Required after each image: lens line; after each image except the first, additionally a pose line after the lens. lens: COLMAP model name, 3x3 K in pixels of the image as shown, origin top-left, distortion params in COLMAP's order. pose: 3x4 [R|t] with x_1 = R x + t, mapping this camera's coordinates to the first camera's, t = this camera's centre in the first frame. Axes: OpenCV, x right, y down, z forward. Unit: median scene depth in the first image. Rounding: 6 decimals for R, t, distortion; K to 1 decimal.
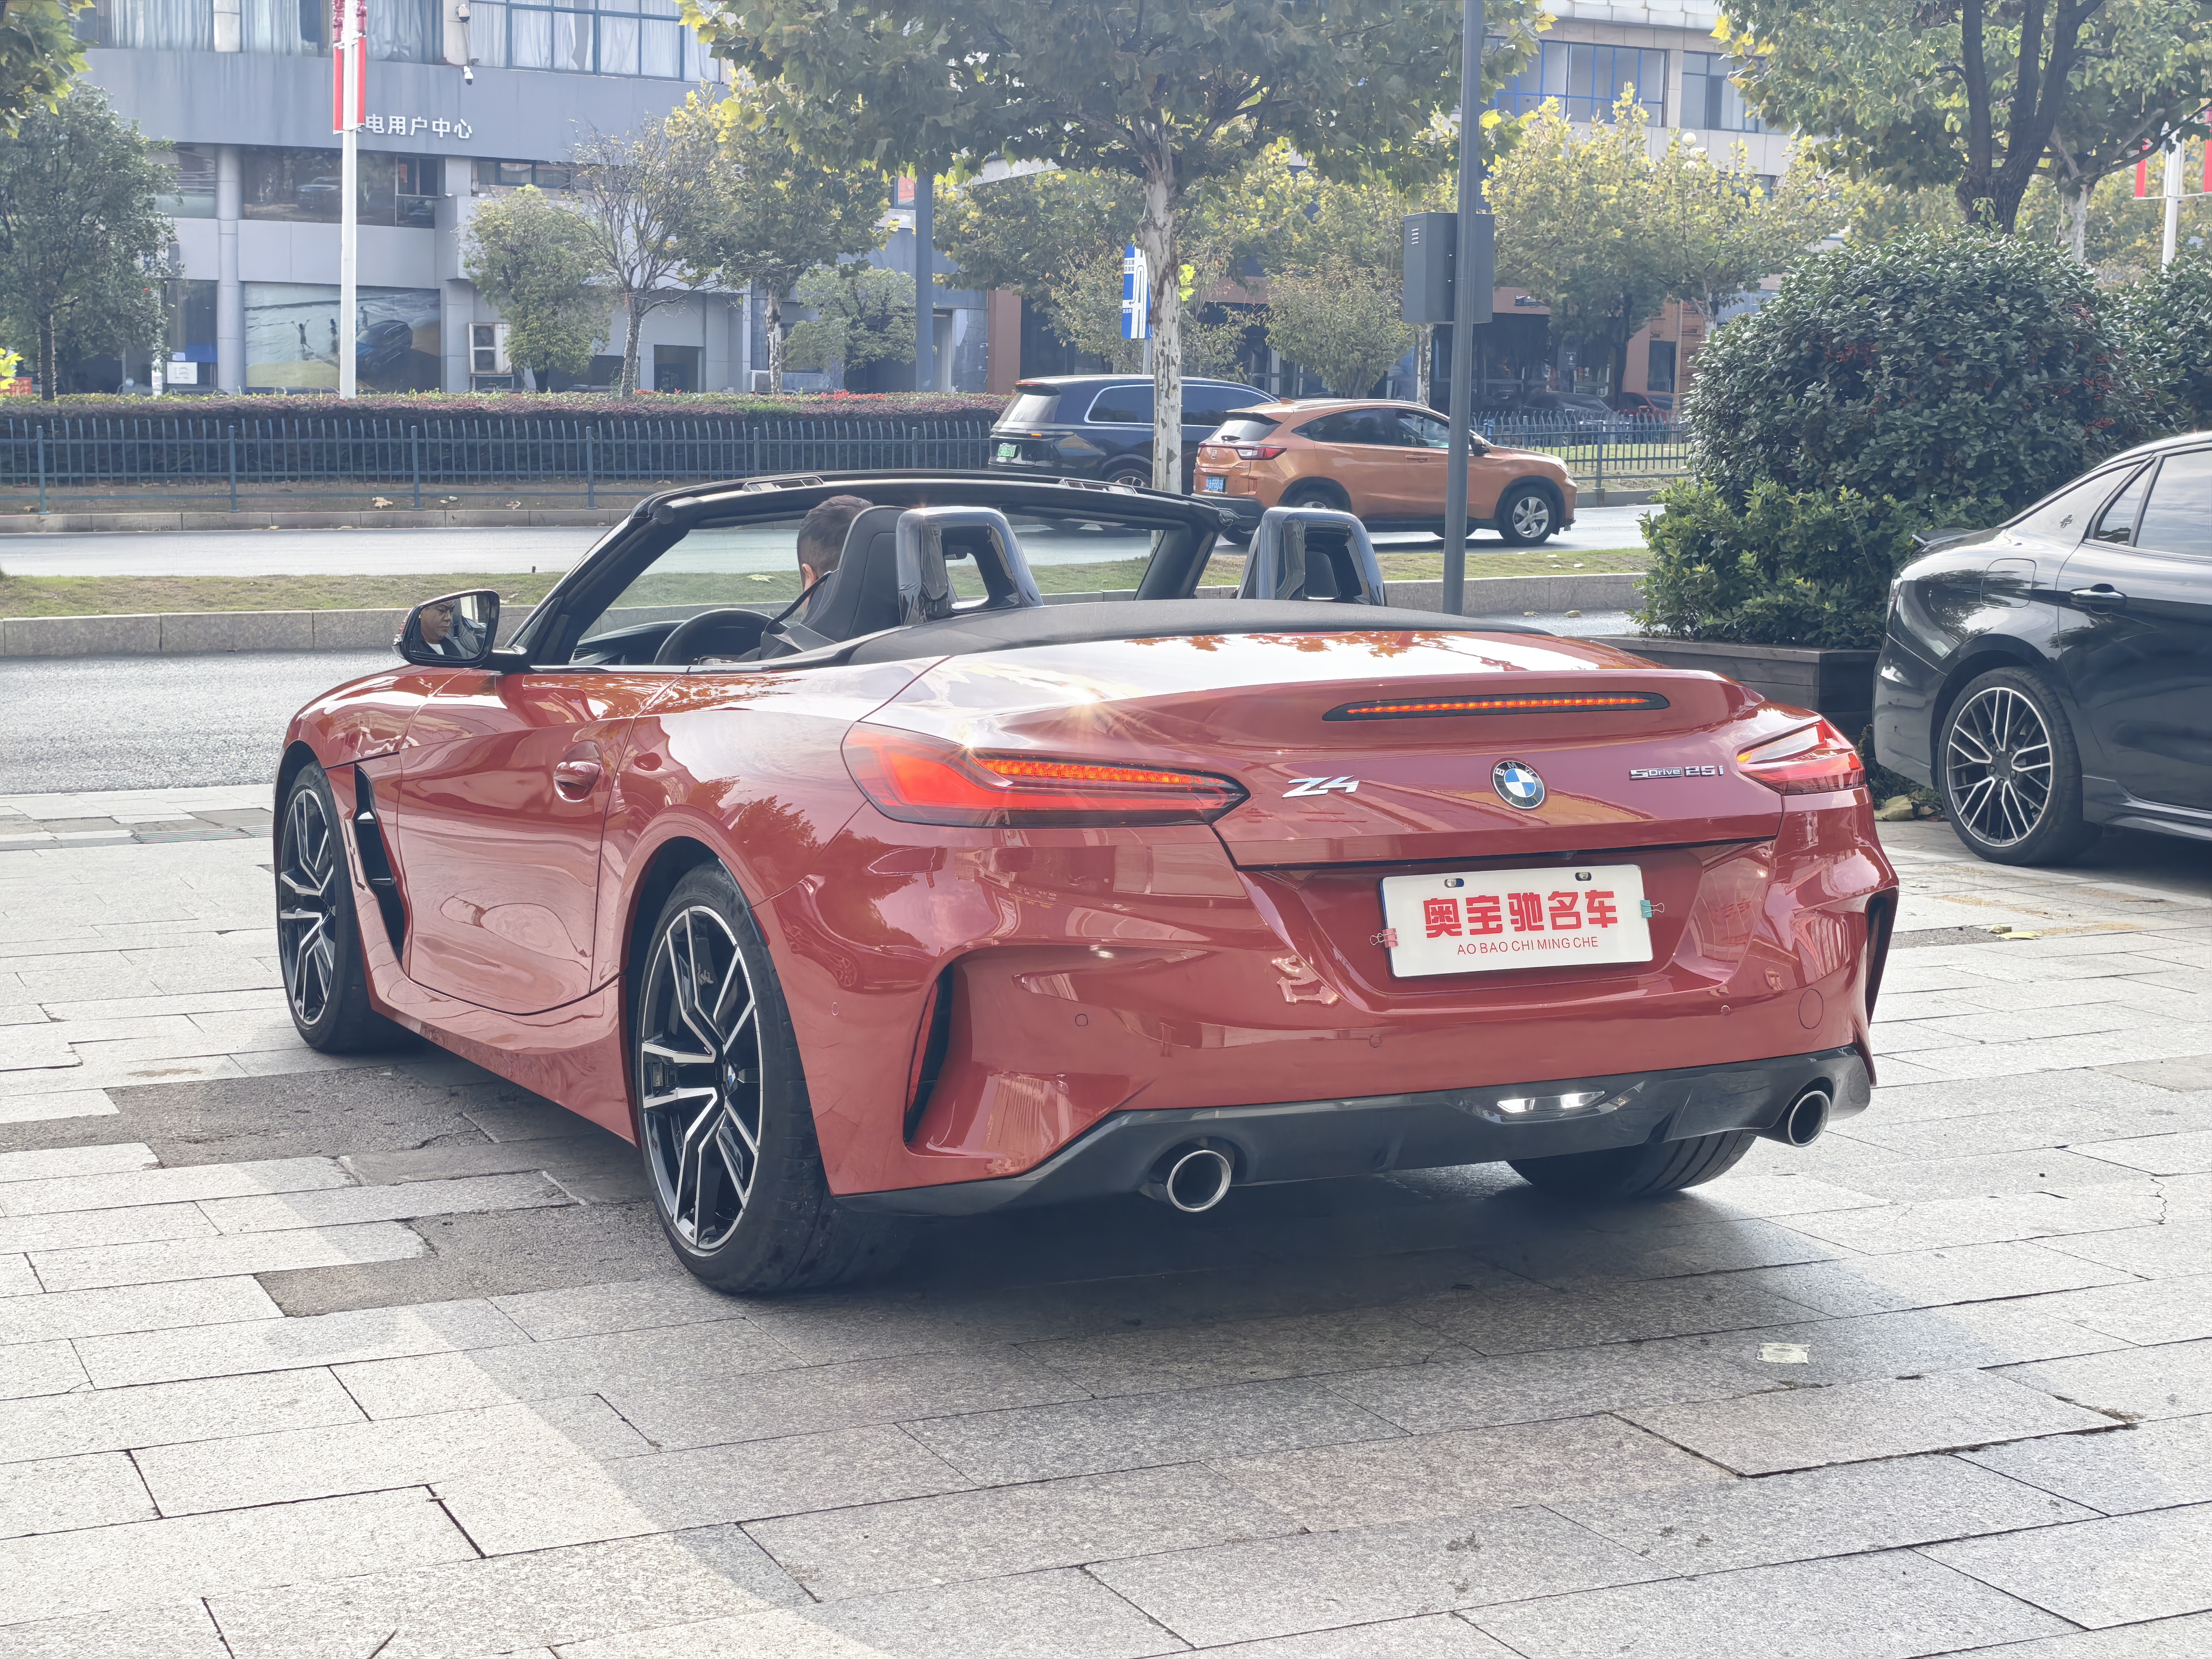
lens RADIAL K [[3119.8, 0, 1106.0], [0, 3119.8, 829.5], [0, 0, 1]] dist [0.268581, -1.086432]
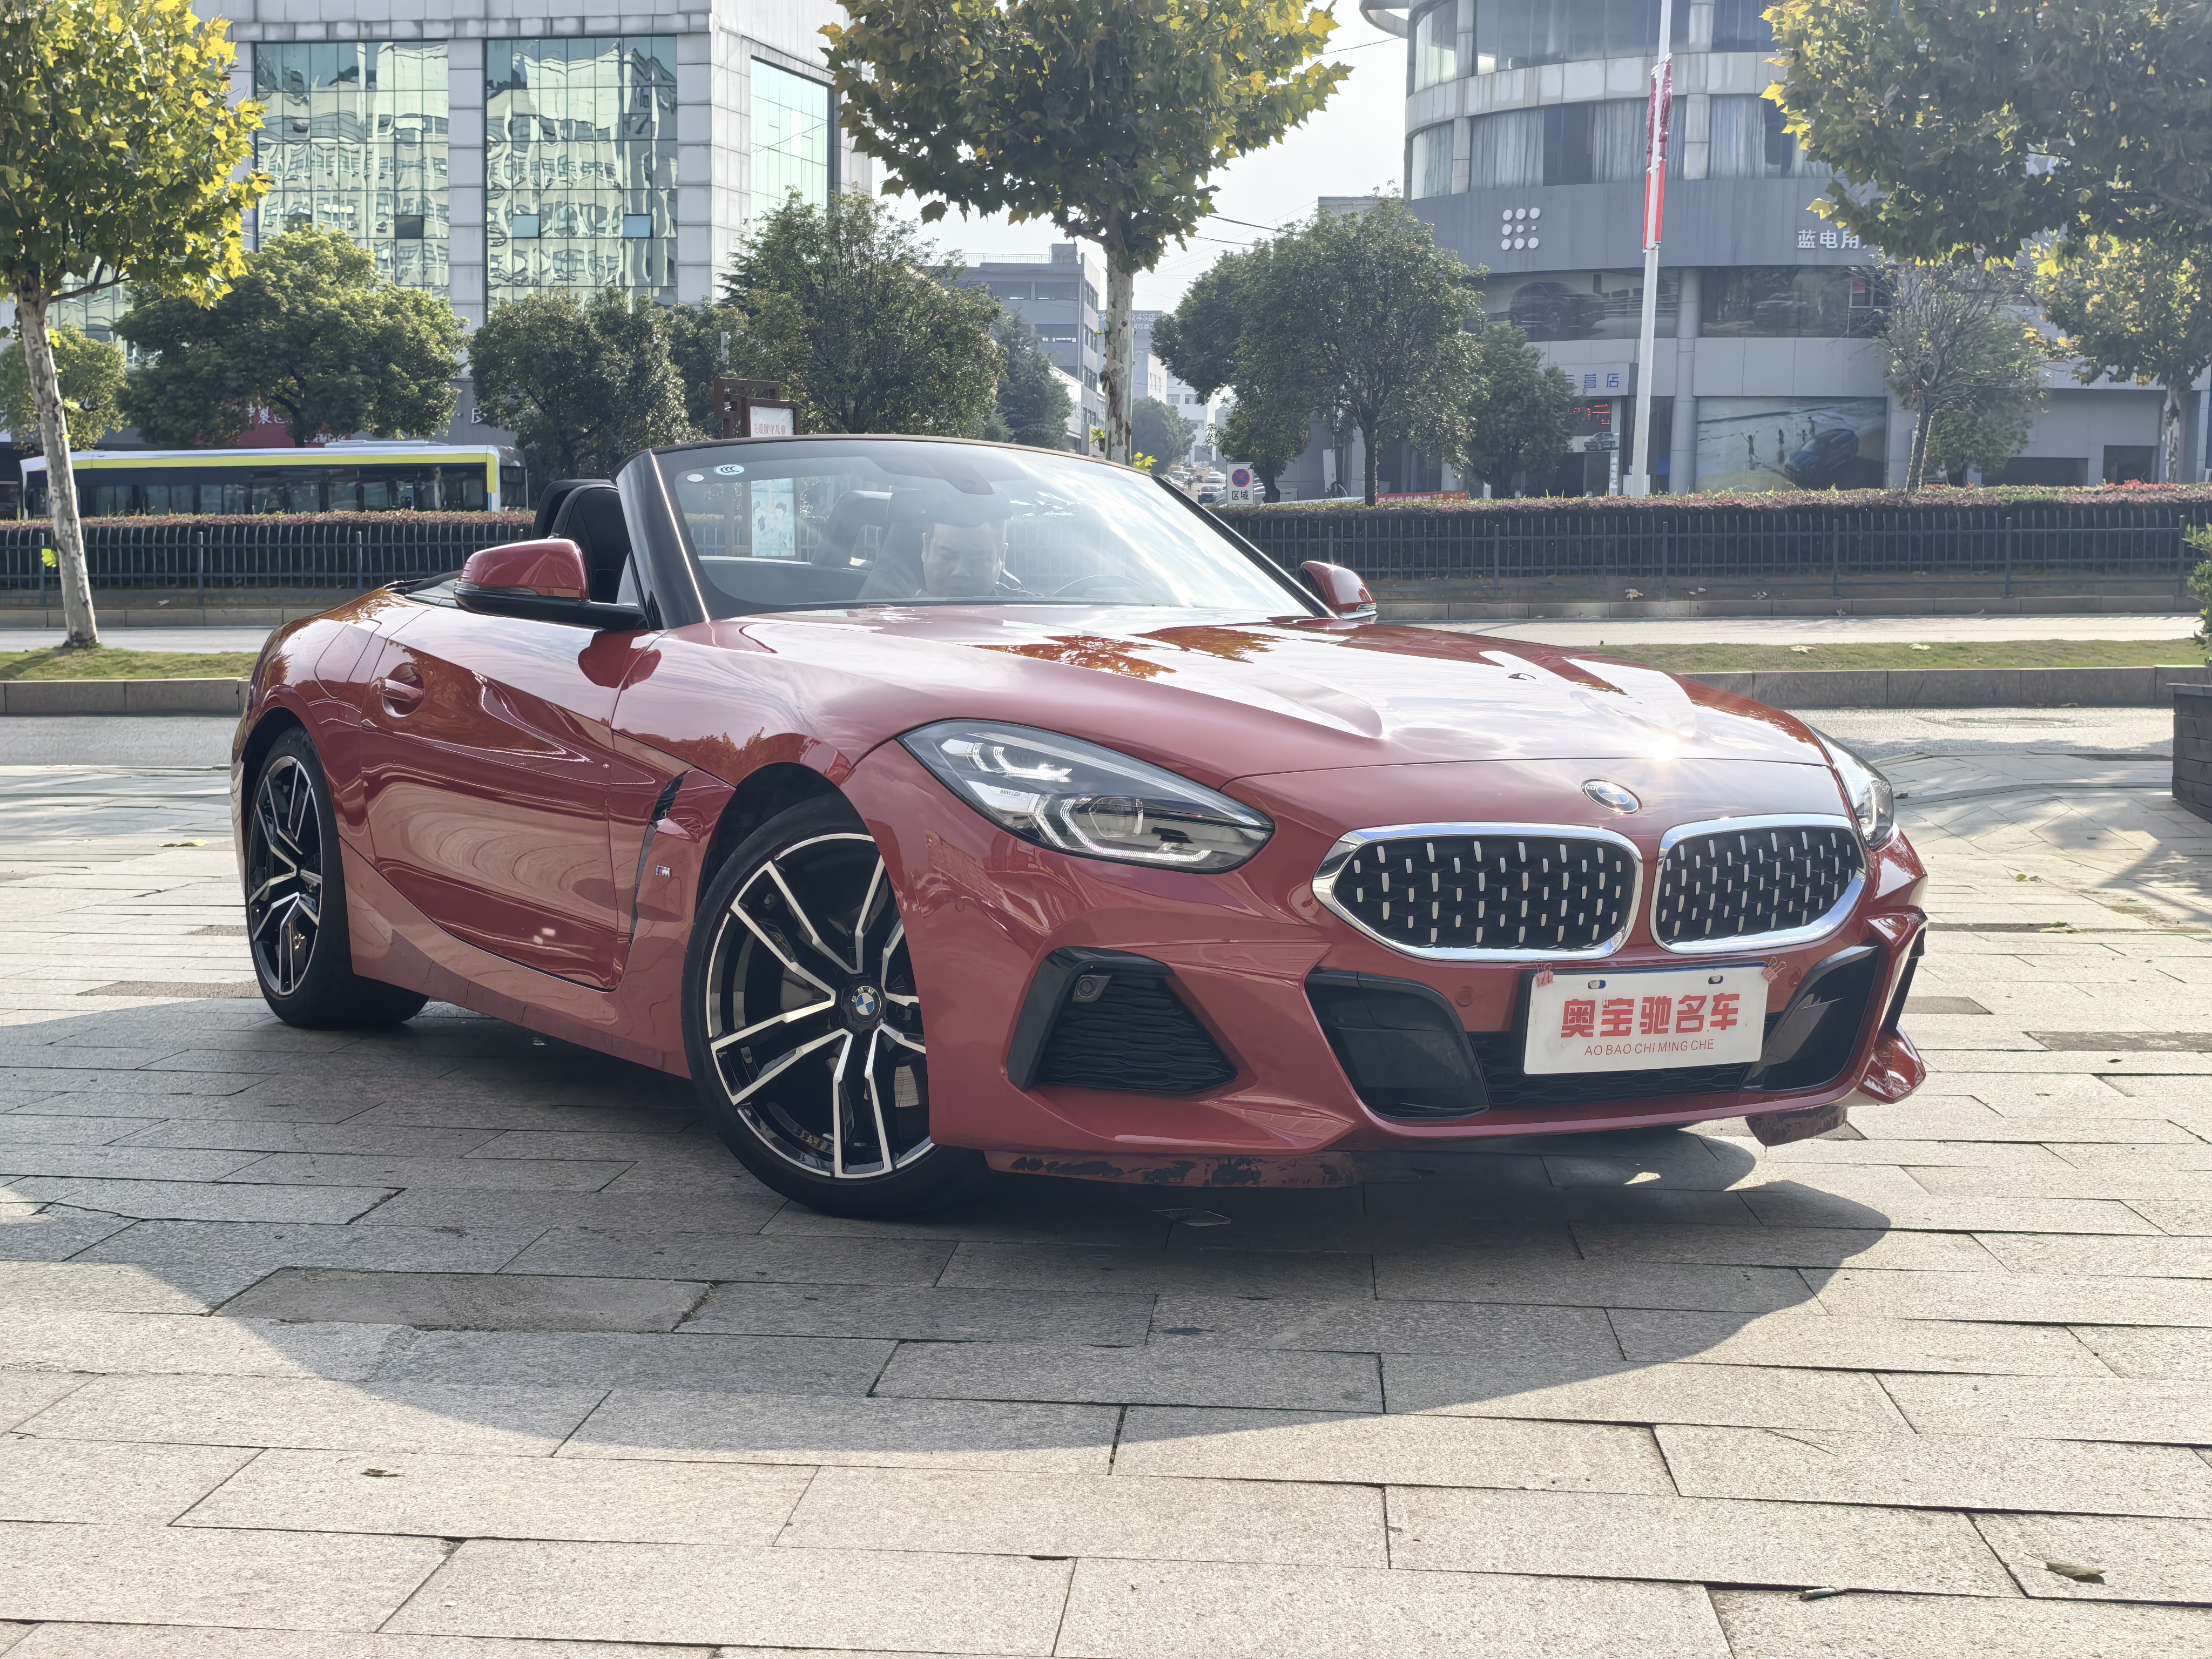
lens RADIAL K [[3124.8, 0, 1109.4], [0, 3124.8, 849.4], [0, 0, 1]] dist [0.253719, -1.044409]
pose [[0.881728, 0.043063, -0.469789, 0.120299], [-0.056979, 0.998256, -0.015438, 0.009622], [0.468305, 0.040380, 0.882644, -0.021953]]
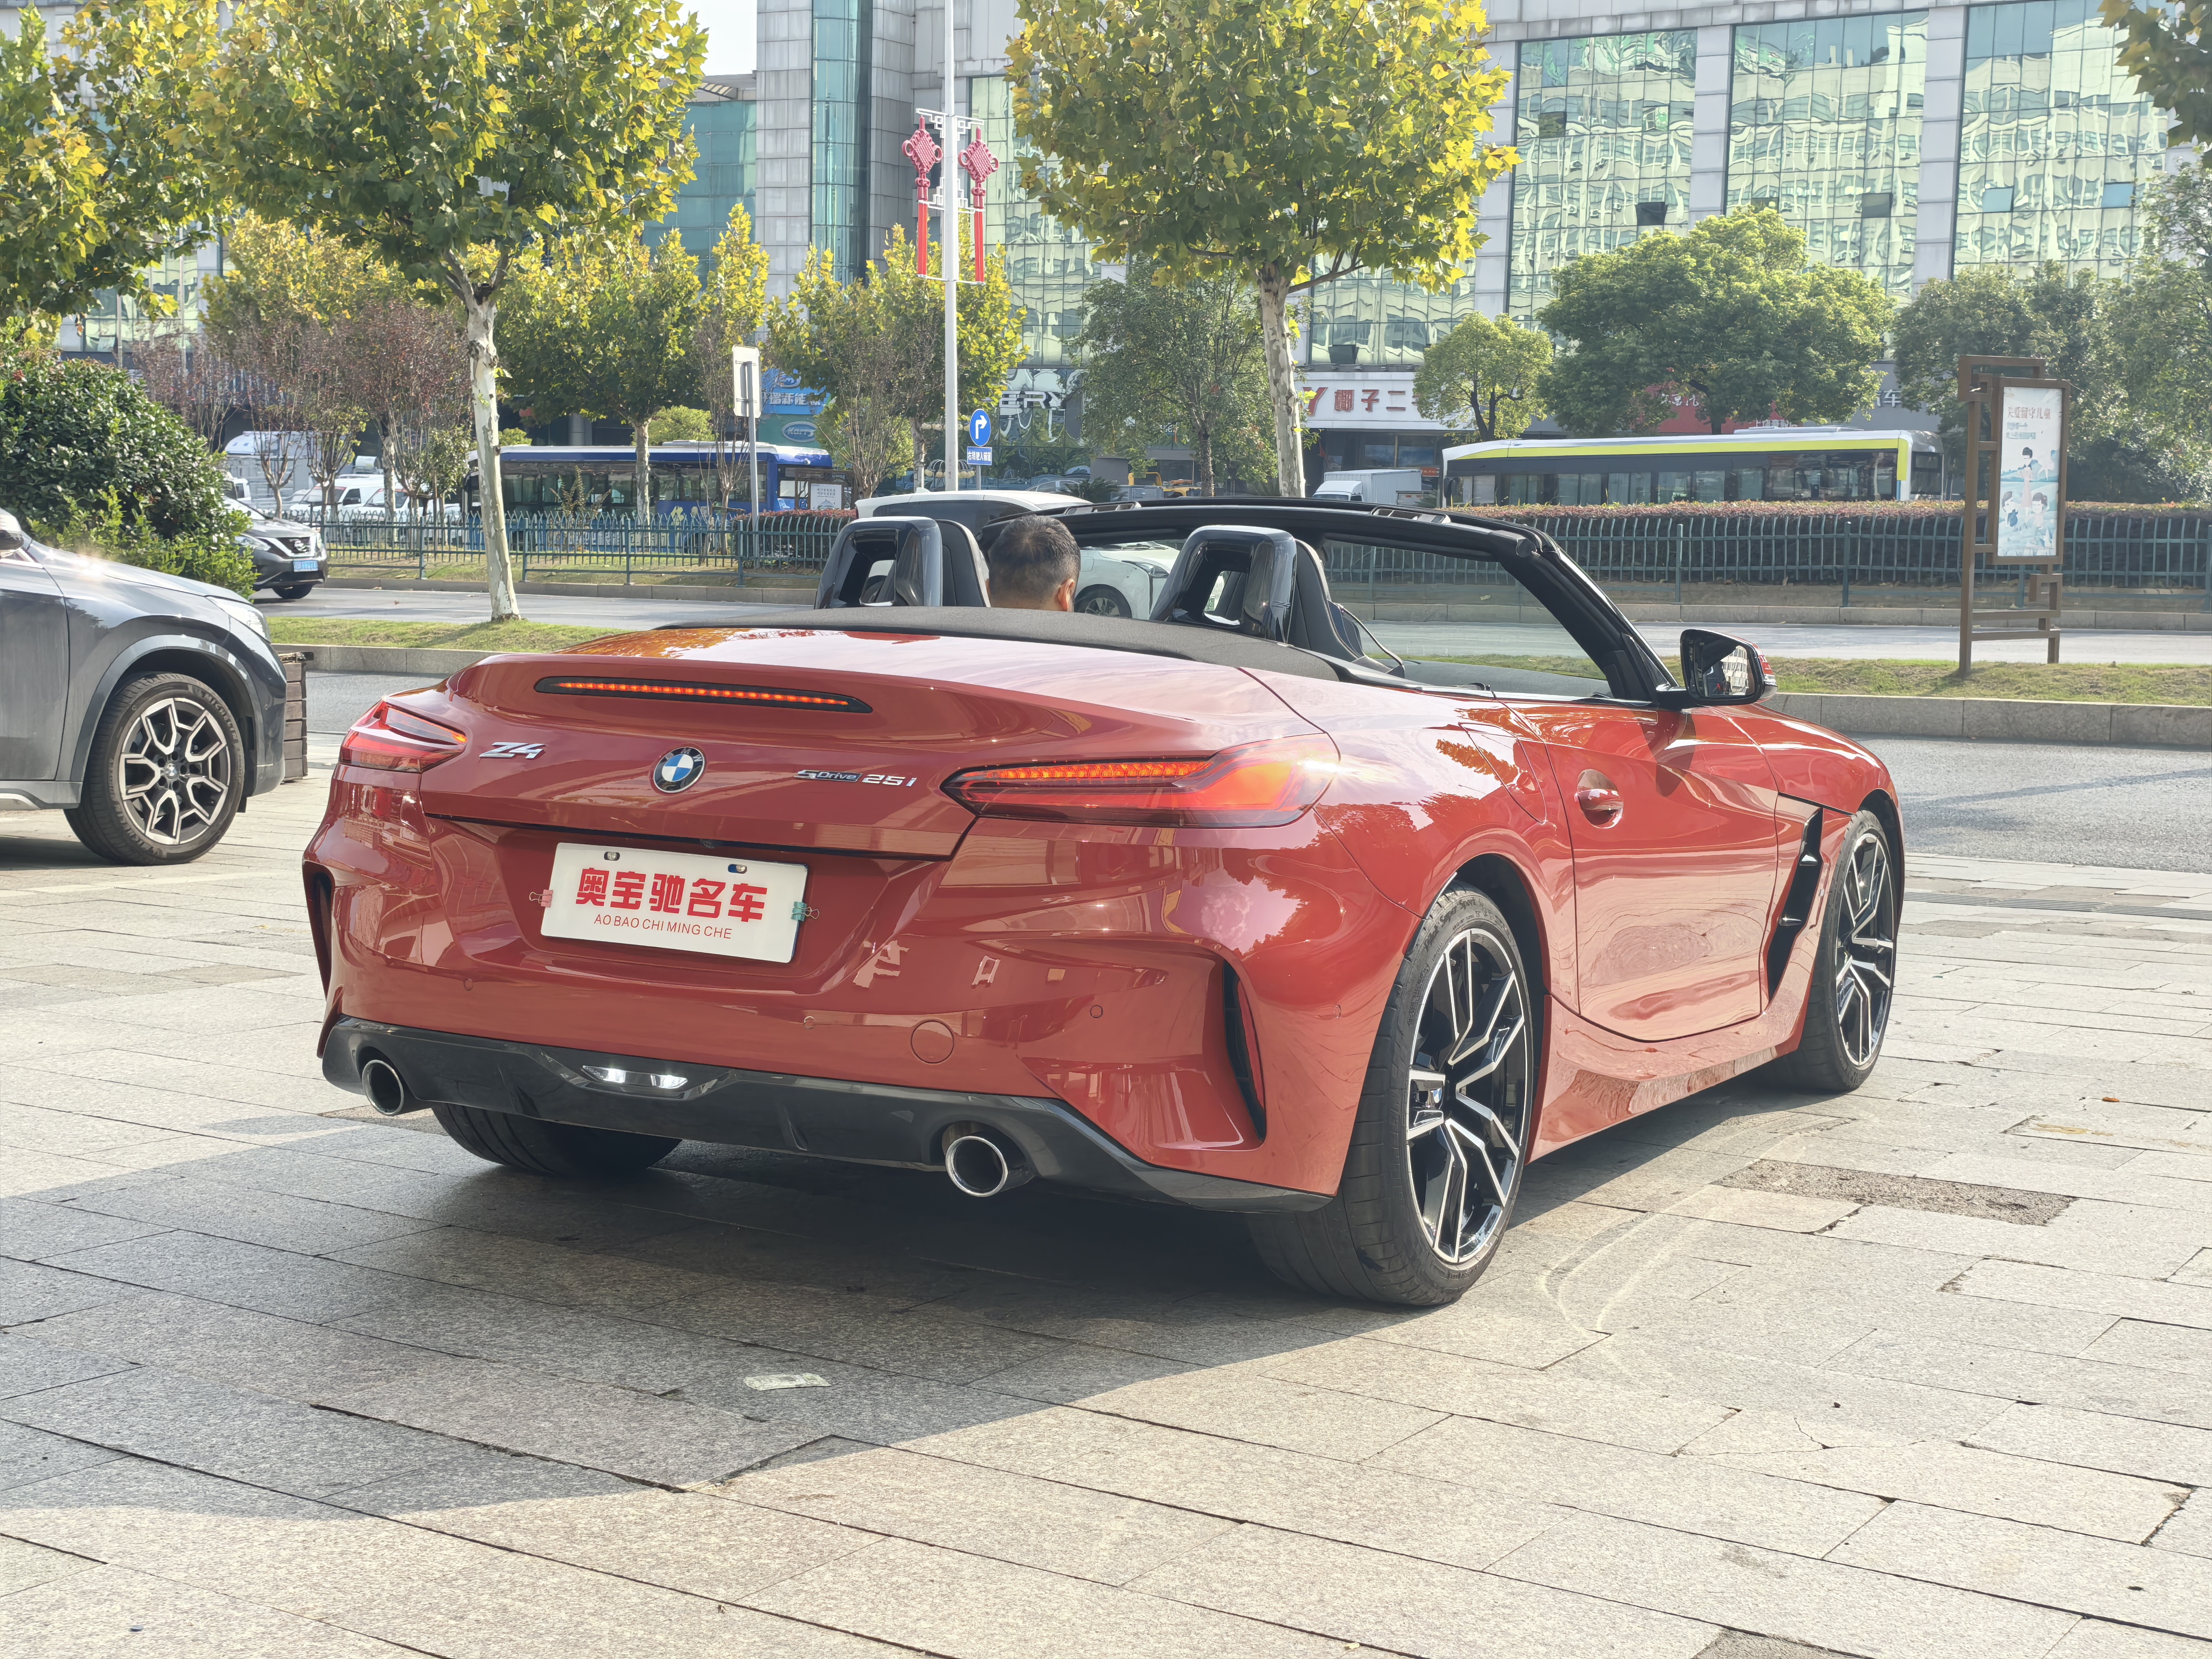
lens RADIAL K [[3126.4, 0, 1122.5], [0, 3126.4, 888.9], [0, 0, 1]] dist [0.216375, -0.823545]
pose [[0.579870, 0.100978, -0.808427, 0.125732], [-0.114828, 0.992514, 0.041607, -0.004197], [0.806576, 0.068703, 0.587124, 0.061877]]
